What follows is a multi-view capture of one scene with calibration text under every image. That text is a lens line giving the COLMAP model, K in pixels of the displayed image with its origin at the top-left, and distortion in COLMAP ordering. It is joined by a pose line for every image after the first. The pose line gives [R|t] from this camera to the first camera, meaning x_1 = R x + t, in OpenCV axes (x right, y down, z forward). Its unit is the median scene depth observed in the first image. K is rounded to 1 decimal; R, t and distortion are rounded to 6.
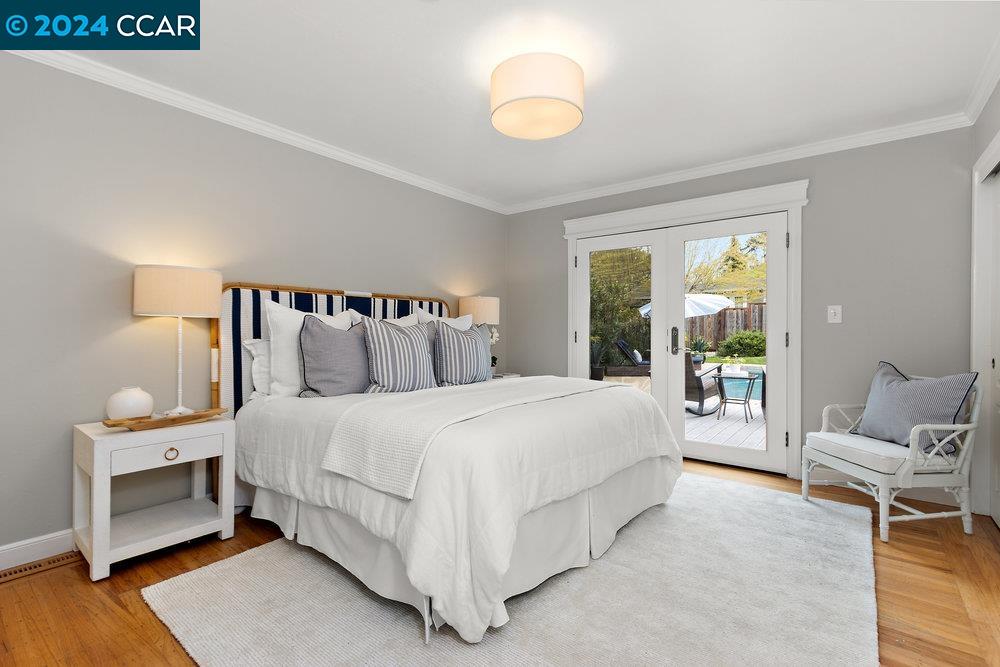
lens RADIAL K [[460.5, 0, 503.5], [0, 460.5, 327.3], [0, 0, 1]] dist [0.002130, -0.000042]
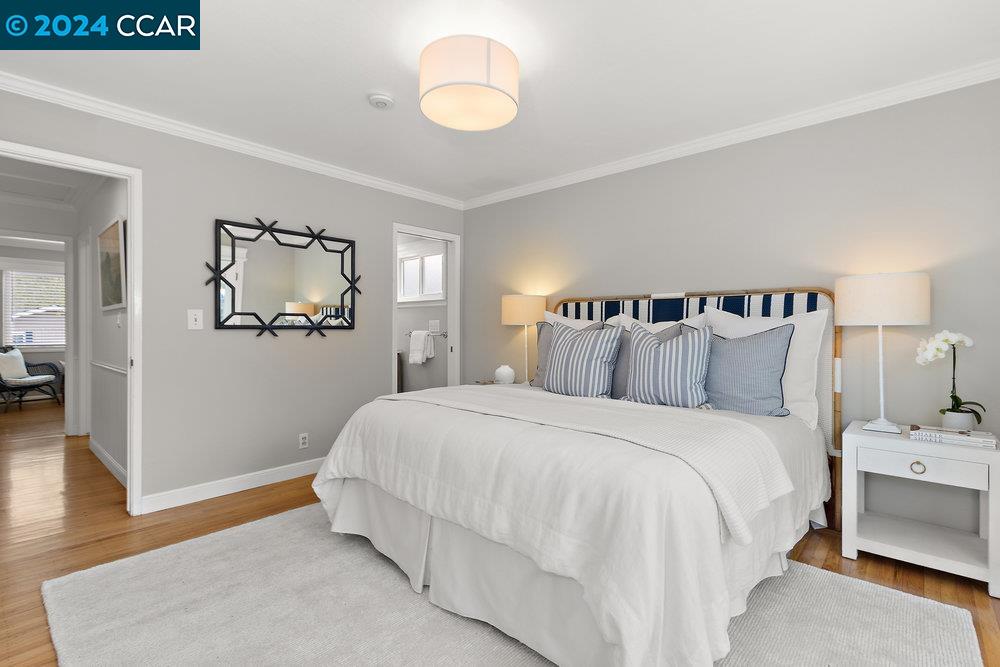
lens RADIAL K [[425.9, 0, 500.0], [0, 425.9, 333.5], [0, 0, 1]] dist [-0.046553, 0.000078]
pose [[-0.017023, -0.004692, -0.999844, 0.561898], [-0.000105, 0.999989, -0.004691, 0.008780], [0.999855, 0.000025, -0.017023, 0.686825]]
